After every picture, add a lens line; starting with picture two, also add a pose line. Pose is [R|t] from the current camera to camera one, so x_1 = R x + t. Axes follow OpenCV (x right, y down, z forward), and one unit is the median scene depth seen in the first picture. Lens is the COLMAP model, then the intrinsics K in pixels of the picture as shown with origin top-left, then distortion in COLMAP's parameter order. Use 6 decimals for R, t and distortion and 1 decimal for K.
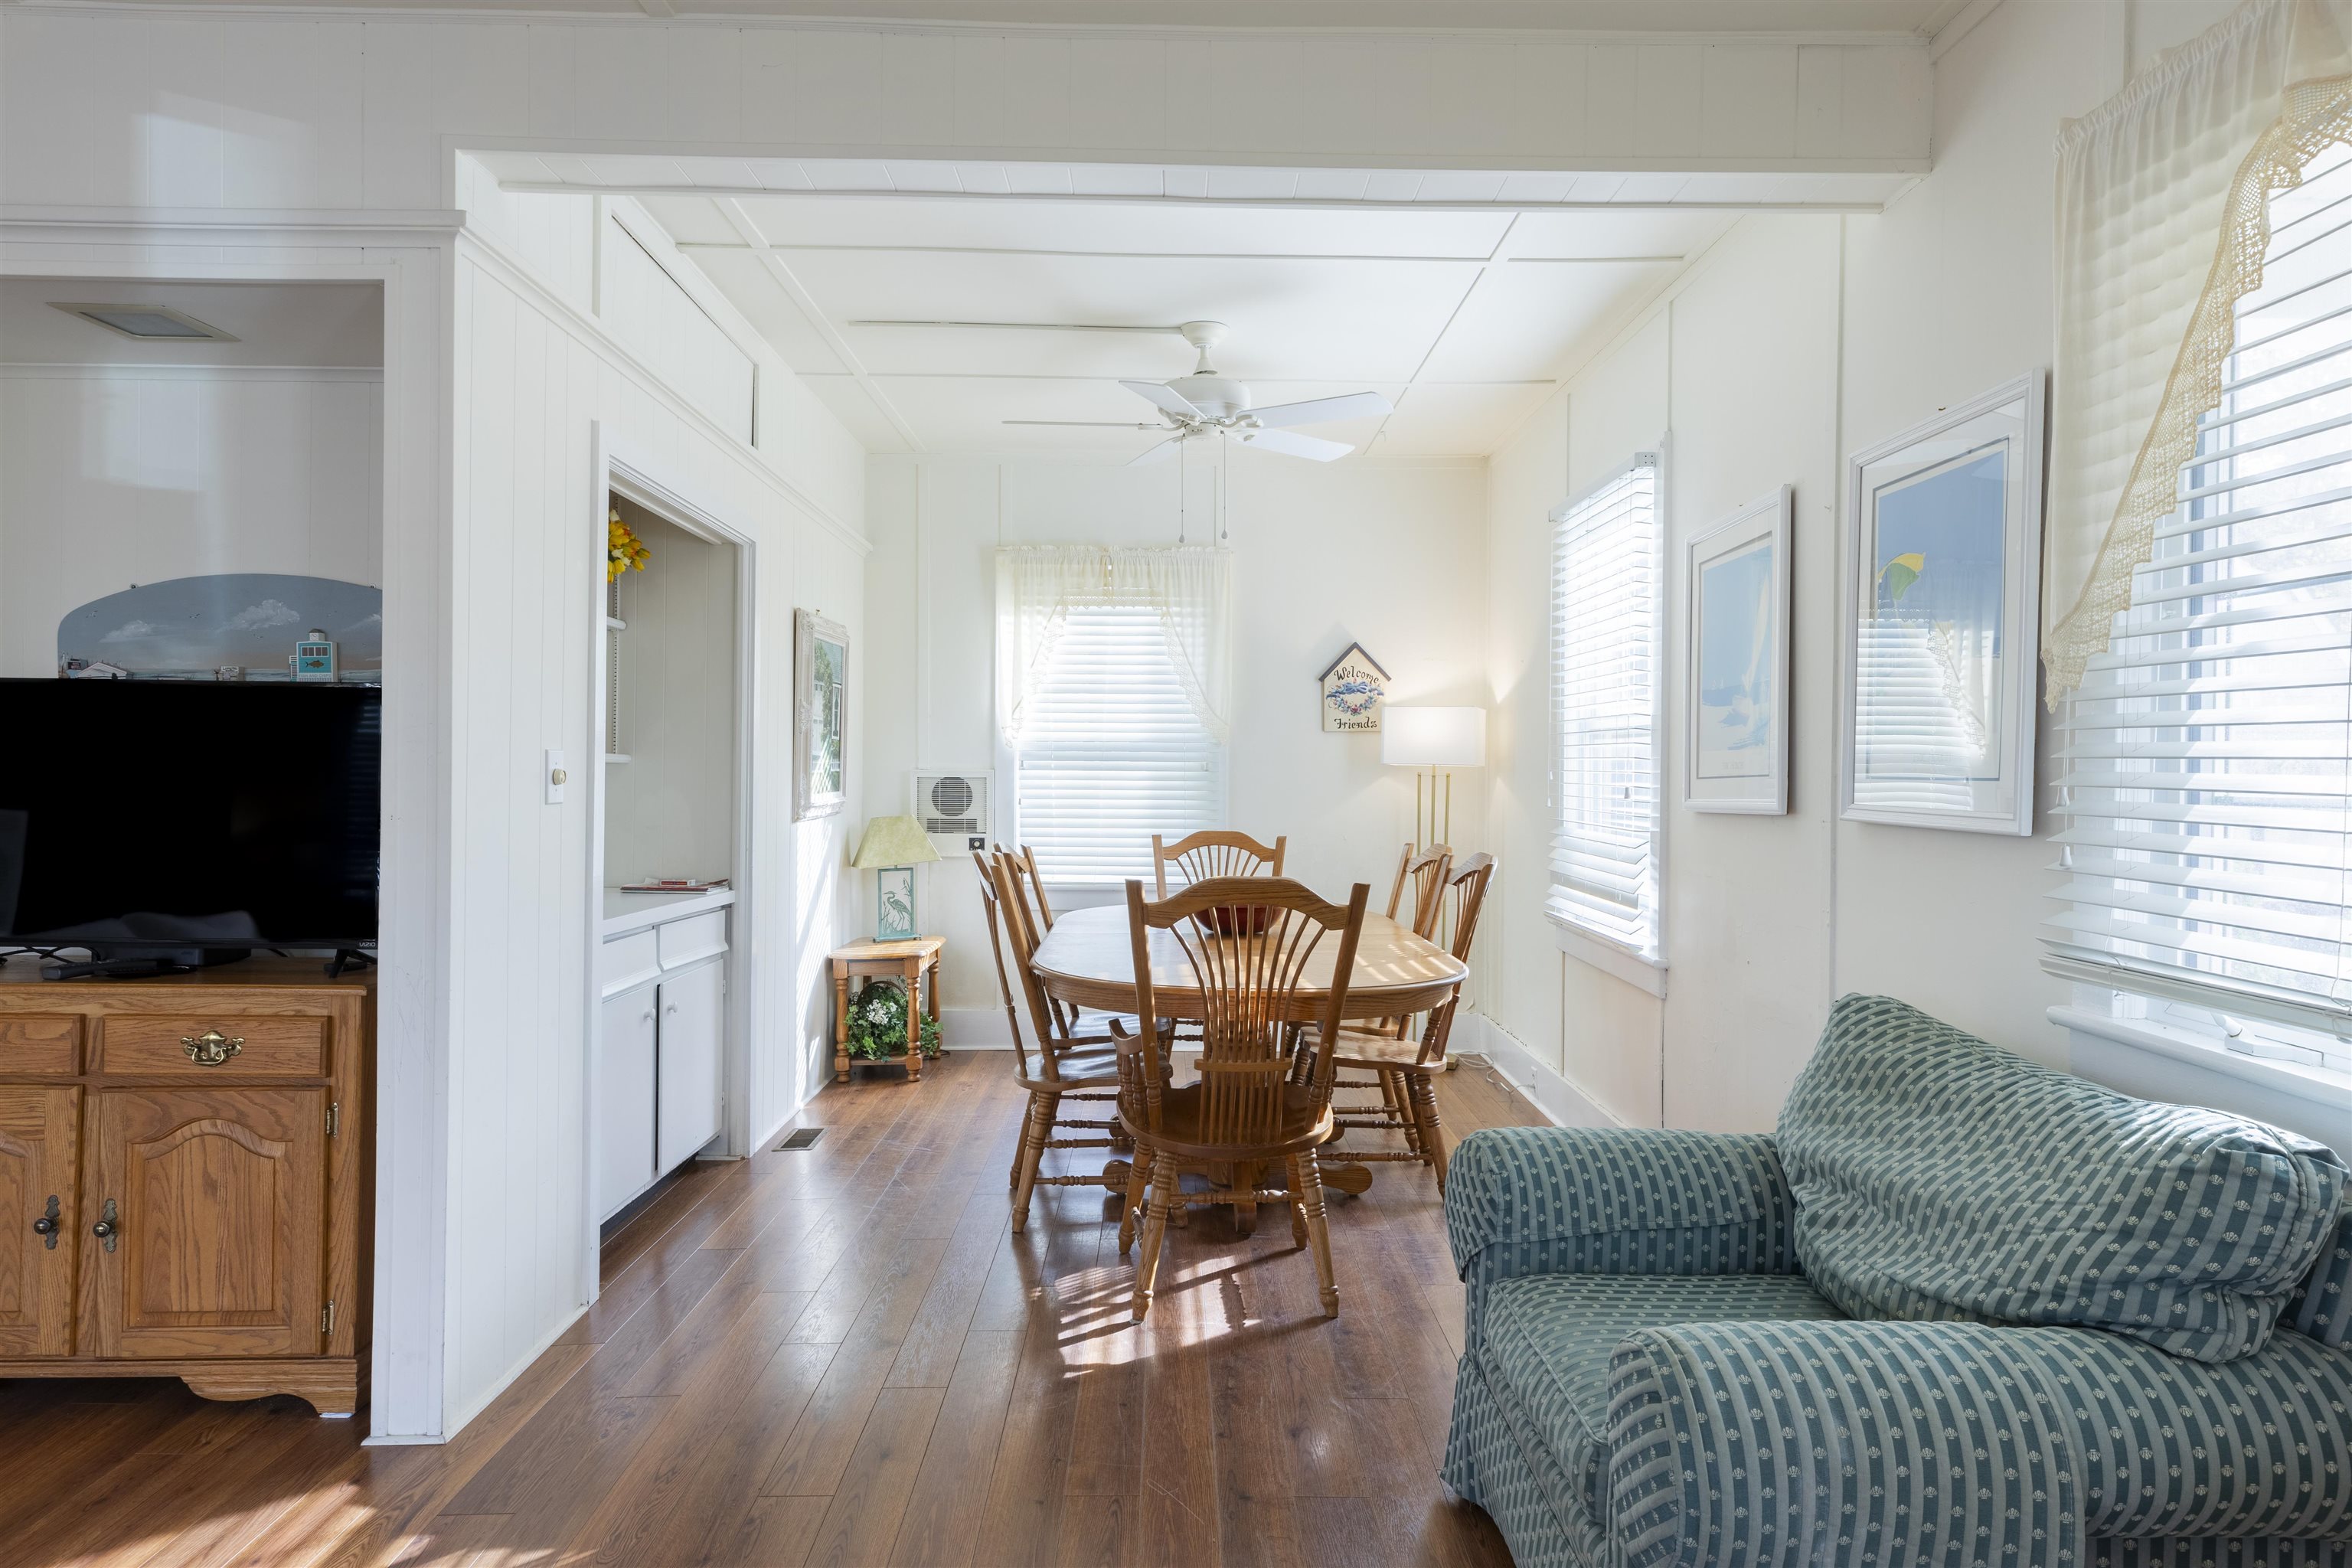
lens RADIAL K [[1352.1, 0, 1176.0], [0, 1352.1, 784.0], [0, 0, 1]] dist [0.006138, 0.001232]
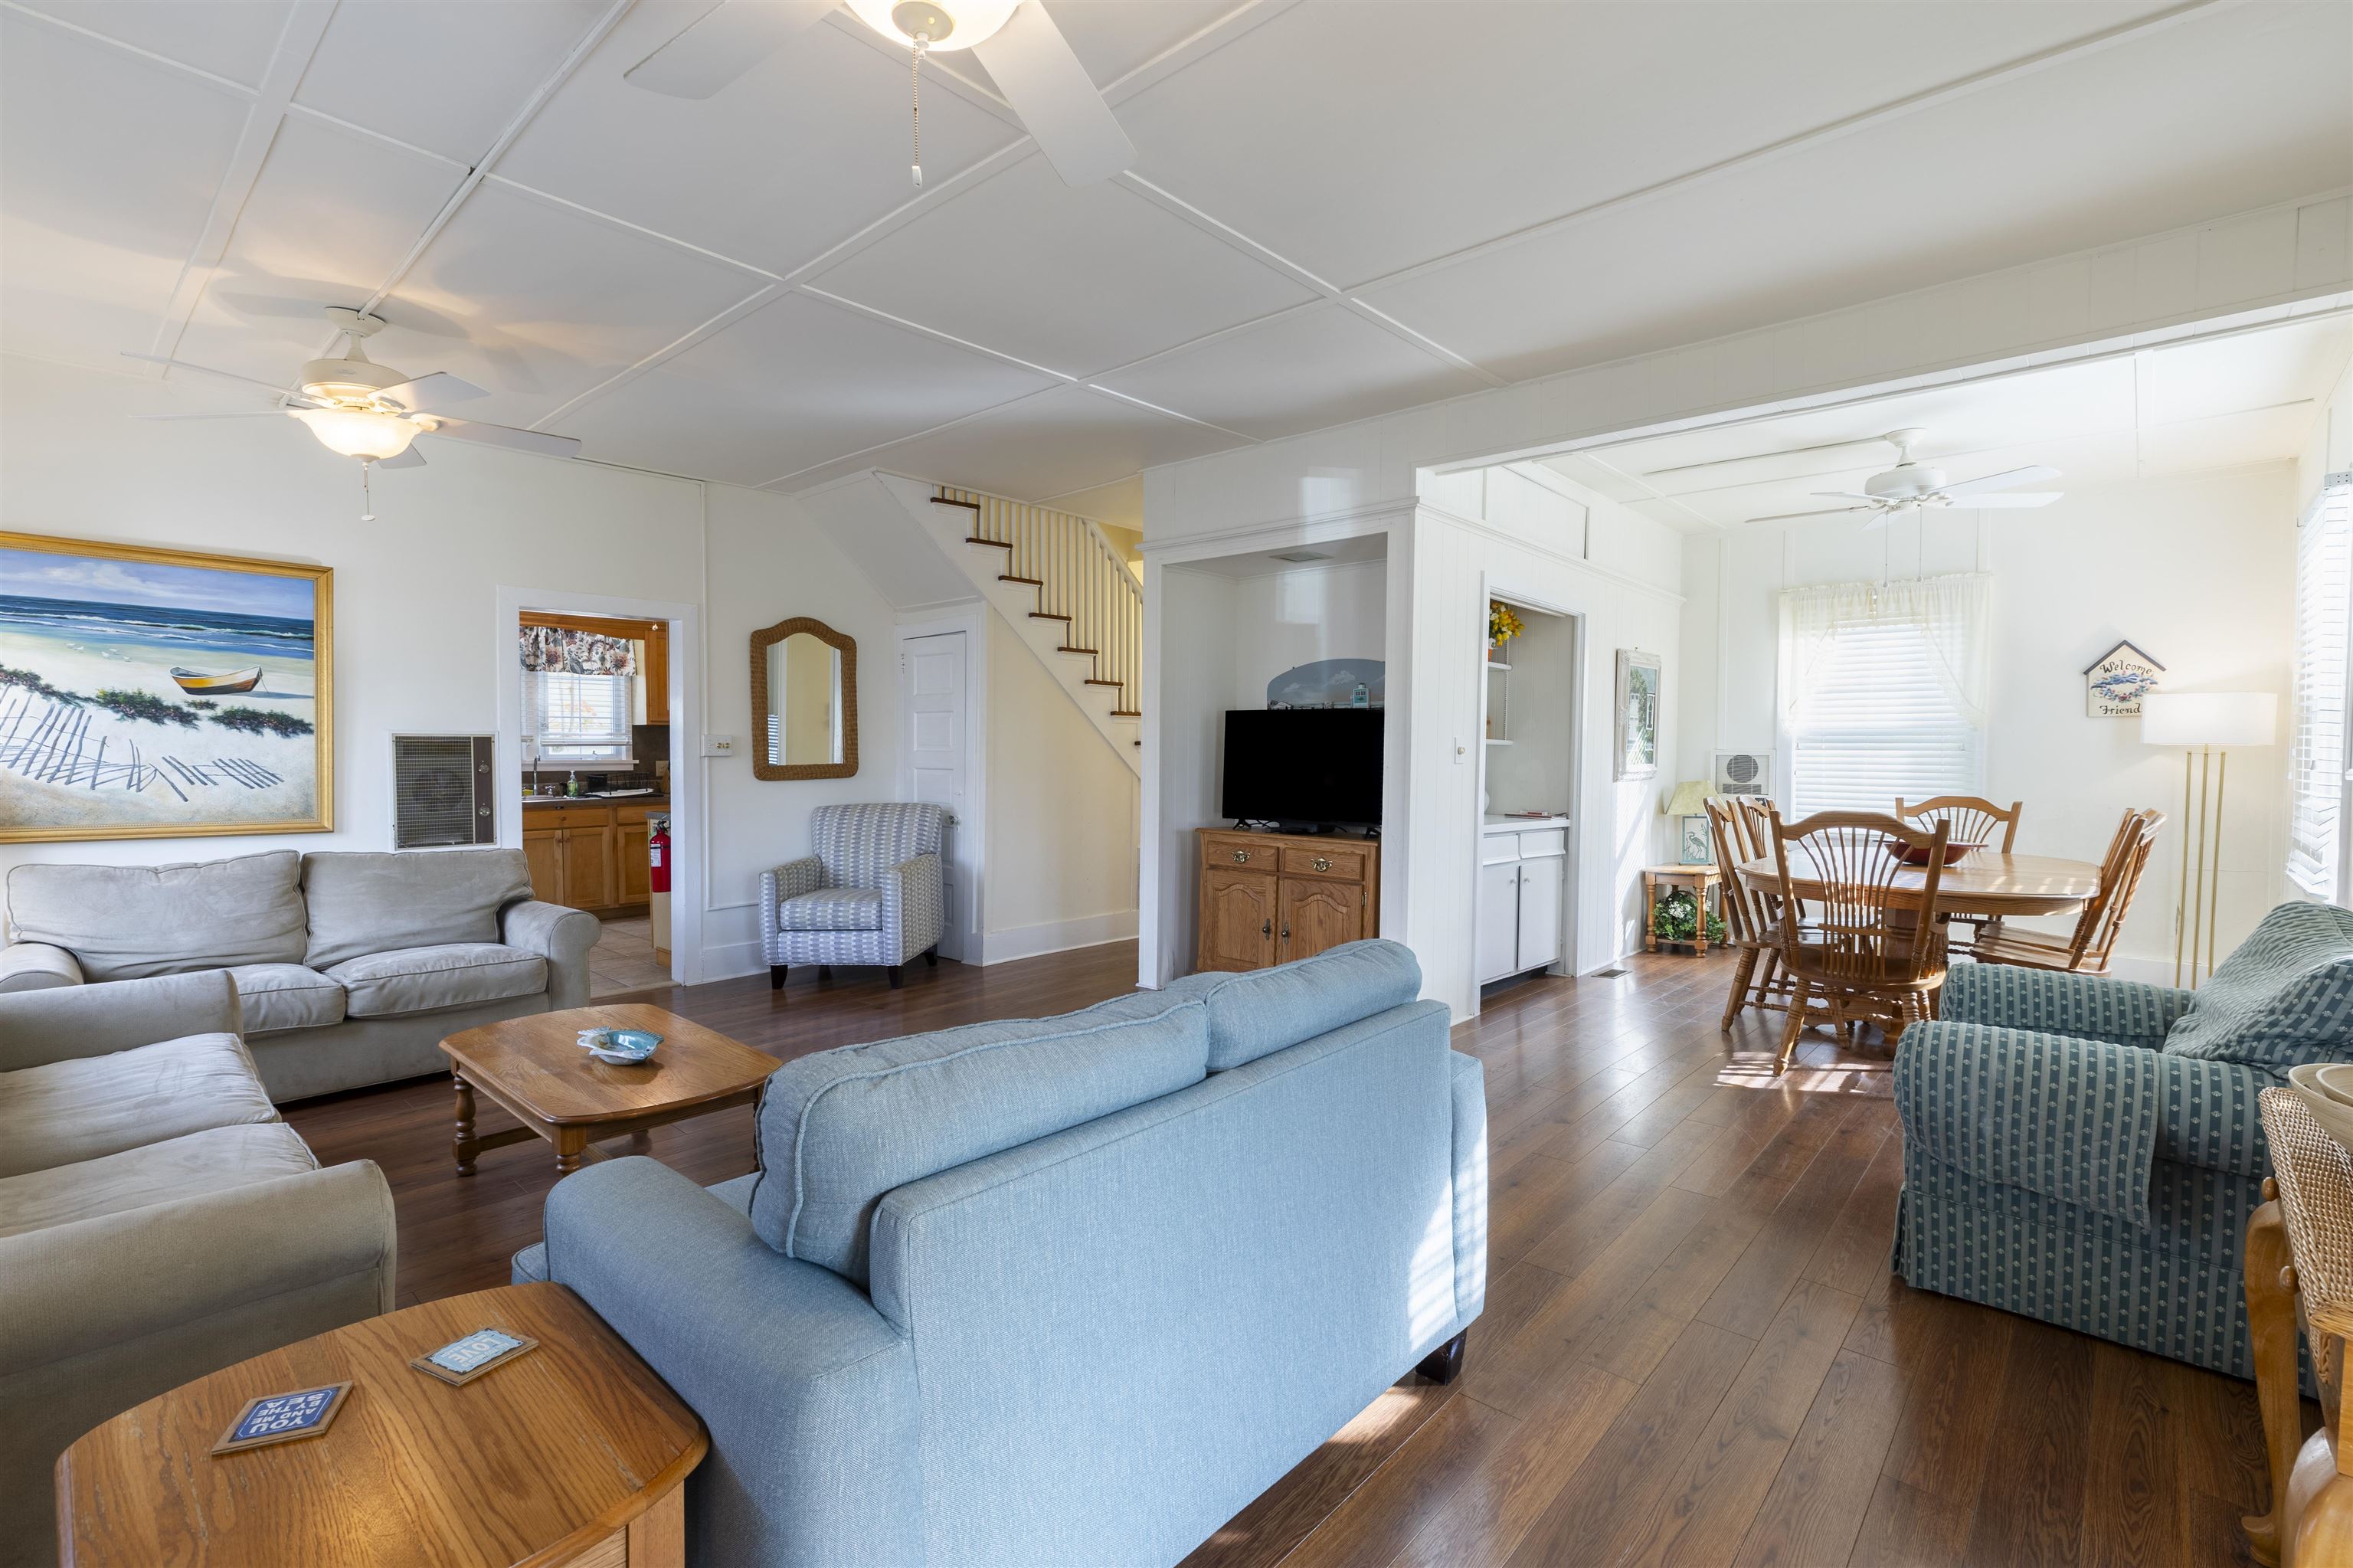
lens RADIAL K [[1062.3, 0, 1176.5], [0, 1062.3, 784.0], [0, 0, 1]] dist [0.003561, 0.000367]
pose [[0.736242, 0.018553, -0.676464, 0.296834], [-0.008063, 0.999794, 0.018645, 0.017825], [0.676670, -0.008273, 0.736240, -0.446861]]
